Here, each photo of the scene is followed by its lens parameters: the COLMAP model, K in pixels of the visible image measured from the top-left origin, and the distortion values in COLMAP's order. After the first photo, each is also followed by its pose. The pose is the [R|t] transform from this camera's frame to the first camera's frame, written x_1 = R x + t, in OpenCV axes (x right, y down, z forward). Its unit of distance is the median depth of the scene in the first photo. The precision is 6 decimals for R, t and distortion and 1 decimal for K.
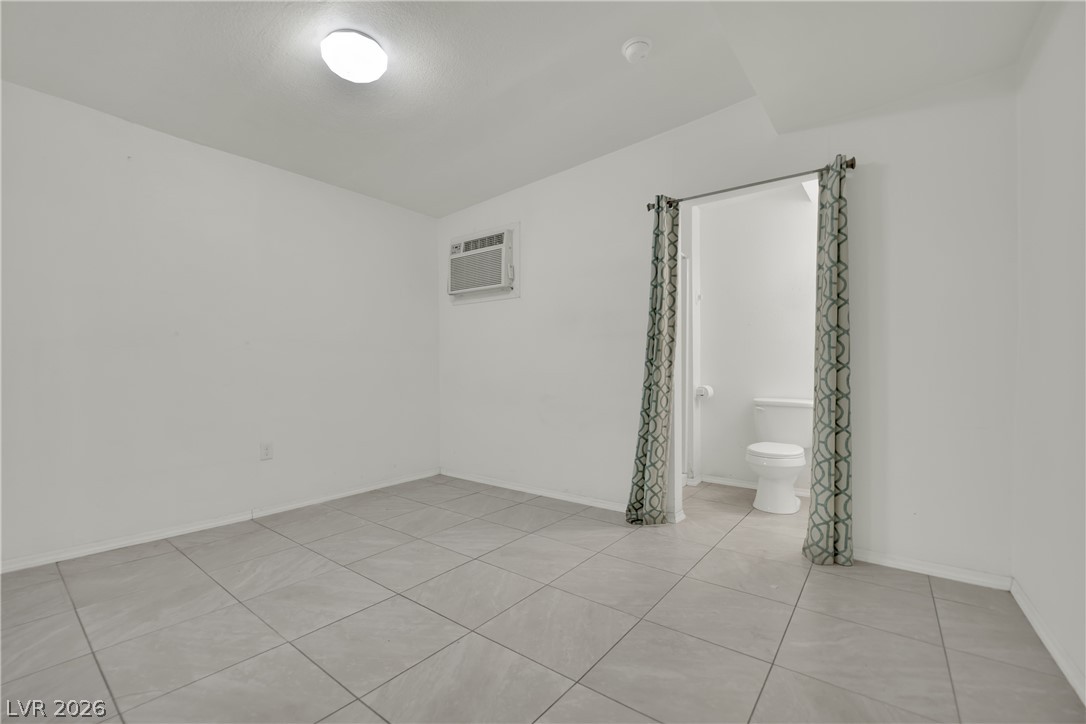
lens RADIAL K [[445.2, 0, 543.0], [0, 445.2, 367.0], [0, 0, 1]] dist [-0.000454, -0.000081]
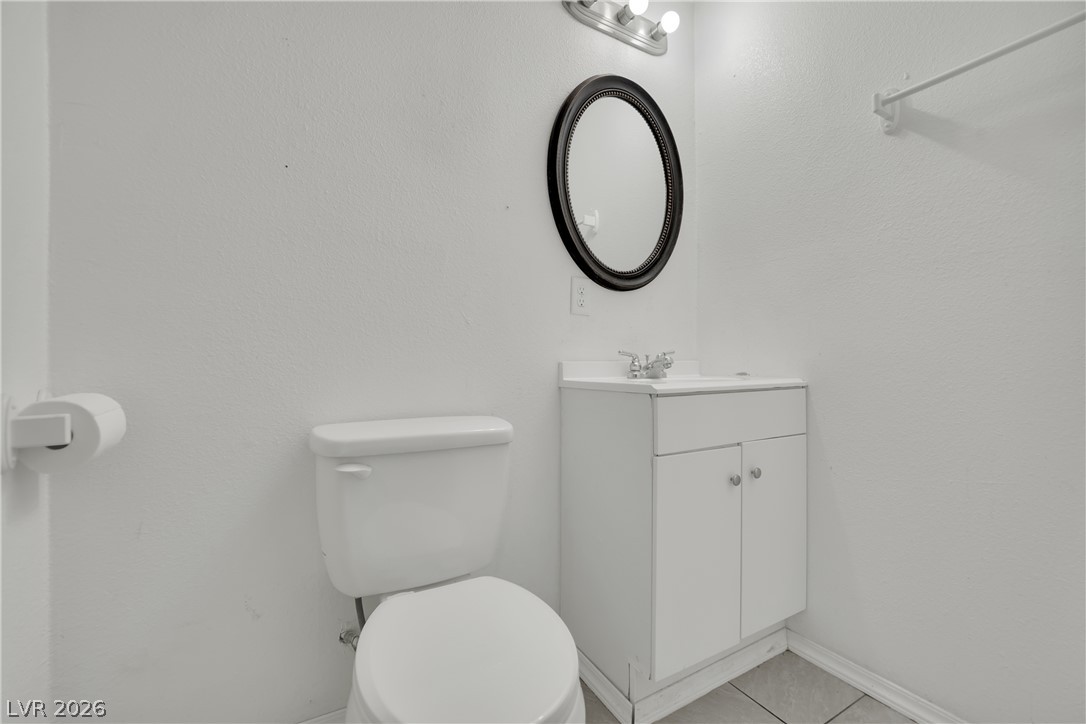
lens RADIAL K [[445.2, 0, 542.4], [0, 445.2, 365.1], [0, 0, 1]] dist [-0.000454, -0.000081]
pose [[0.381117, 0.005872, 0.924508, 0.411826], [-0.012504, 0.999921, -0.001196, 0.041196], [-0.924442, -0.011104, 0.381160, 1.165260]]
